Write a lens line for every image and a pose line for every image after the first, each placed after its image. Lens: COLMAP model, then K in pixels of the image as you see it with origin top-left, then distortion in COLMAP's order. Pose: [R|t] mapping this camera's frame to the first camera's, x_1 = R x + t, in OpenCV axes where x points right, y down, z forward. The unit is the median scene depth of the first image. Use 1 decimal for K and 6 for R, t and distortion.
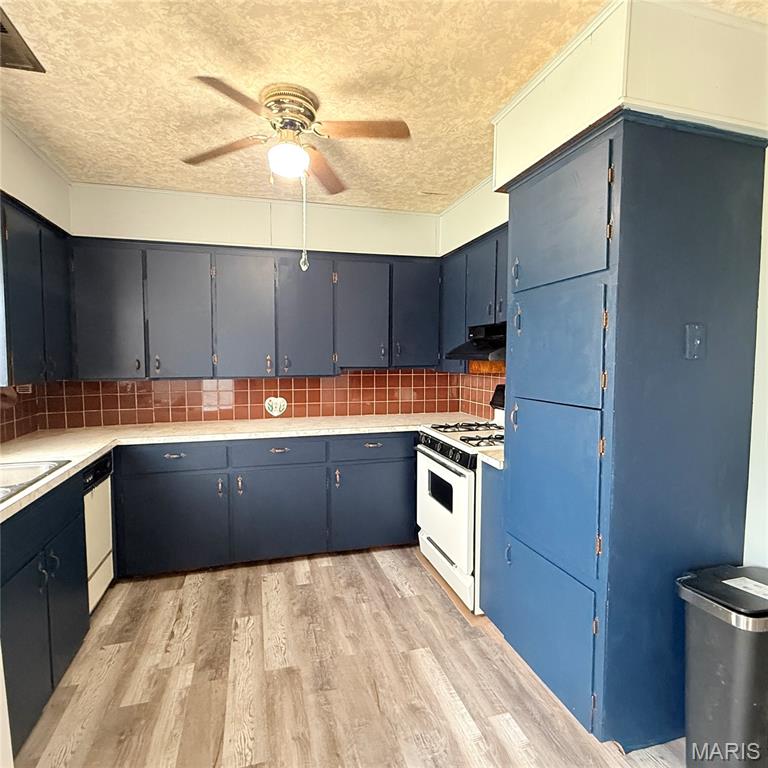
lens RADIAL K [[453.3, 0, 384.0], [0, 453.3, 384.0], [0, 0, 1]] dist [0.000835, -0.000907]
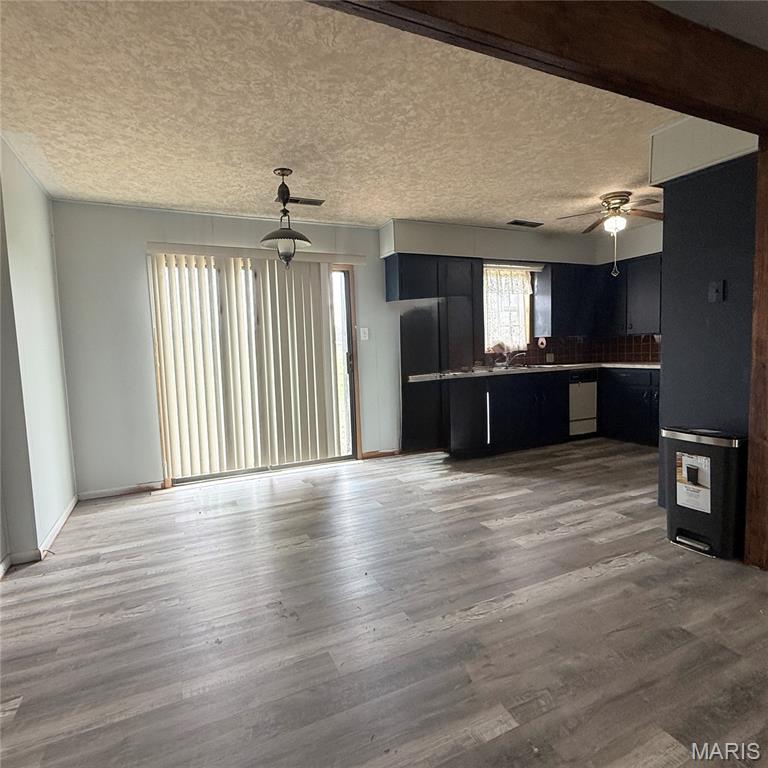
lens RADIAL K [[453.3, 0, 384.0], [0, 453.3, 384.0], [0, 0, 1]] dist [0.000835, -0.000907]
pose [[0.160023, 0.075064, -0.984255, 1.240412], [-0.026547, 0.997071, 0.071725, 0.089757], [0.986756, 0.014652, 0.161547, -0.279979]]
